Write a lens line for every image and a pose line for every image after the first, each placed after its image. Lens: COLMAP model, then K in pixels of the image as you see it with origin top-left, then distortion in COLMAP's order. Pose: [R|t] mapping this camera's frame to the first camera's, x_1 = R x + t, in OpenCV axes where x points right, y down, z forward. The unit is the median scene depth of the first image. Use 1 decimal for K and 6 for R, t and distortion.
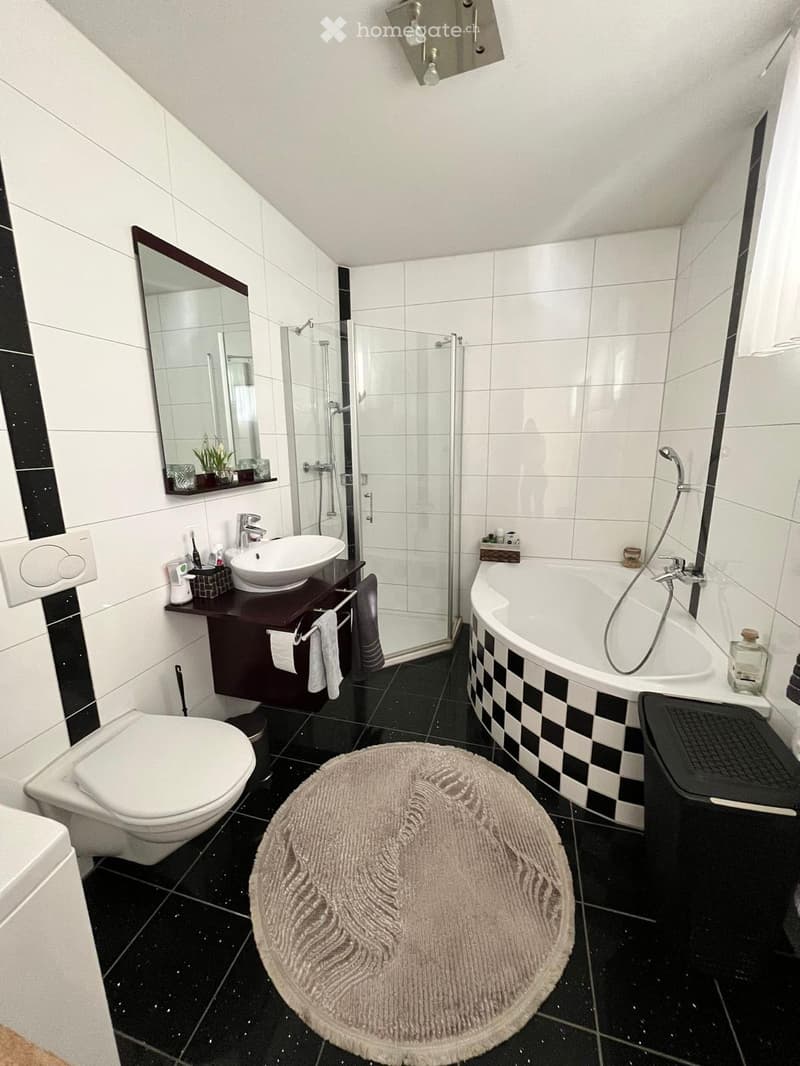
lens RADIAL K [[433.2, 0, 401.0], [0, 433.2, 533.9], [0, 0, 1]] dist [0.000600, -0.001237]
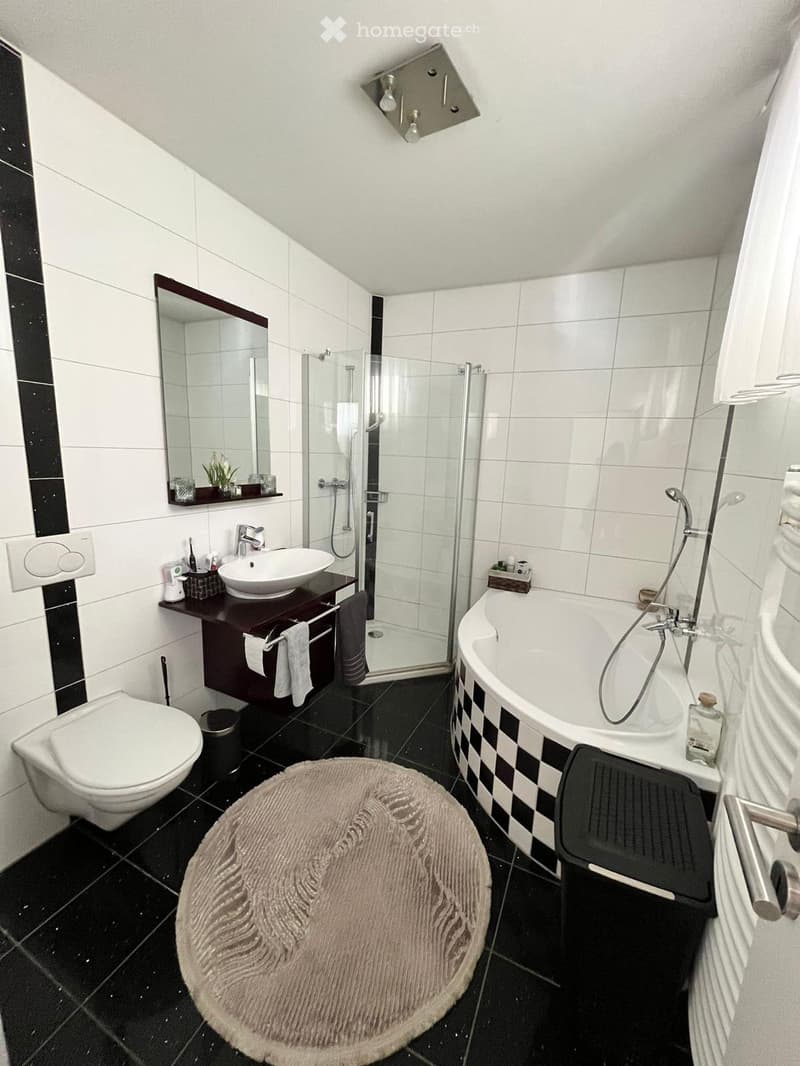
lens RADIAL K [[433.2, 0, 400.4], [0, 433.2, 534.2], [0, 0, 1]] dist [0.000600, -0.001237]
pose [[0.985119, 0.080168, -0.152035, 0.226039], [-0.084322, 0.996216, -0.021063, -0.038333], [0.149771, 0.033569, 0.988151, -0.023853]]
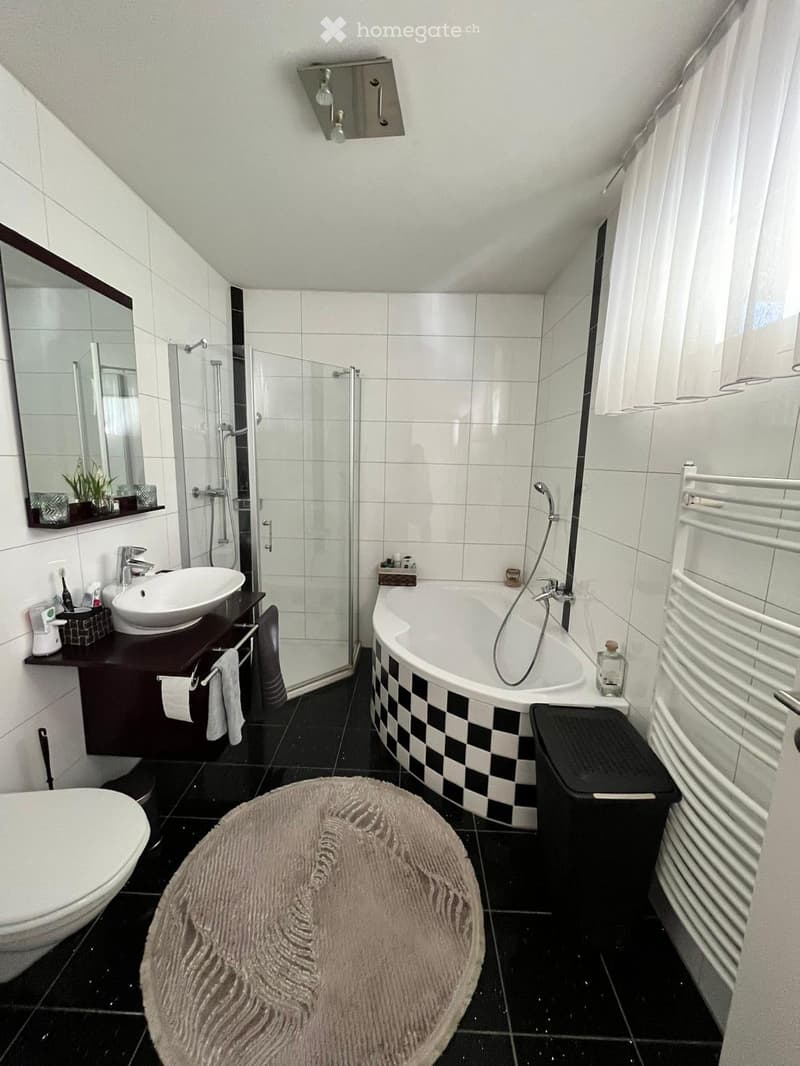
lens RADIAL K [[433.2, 0, 401.4], [0, 433.2, 534.1], [0, 0, 1]] dist [0.000600, -0.001237]
pose [[0.967274, -0.006994, 0.253639, -0.044577], [0.017815, 0.999025, -0.040394, -0.029724], [-0.253109, 0.043591, 0.966455, -0.015458]]
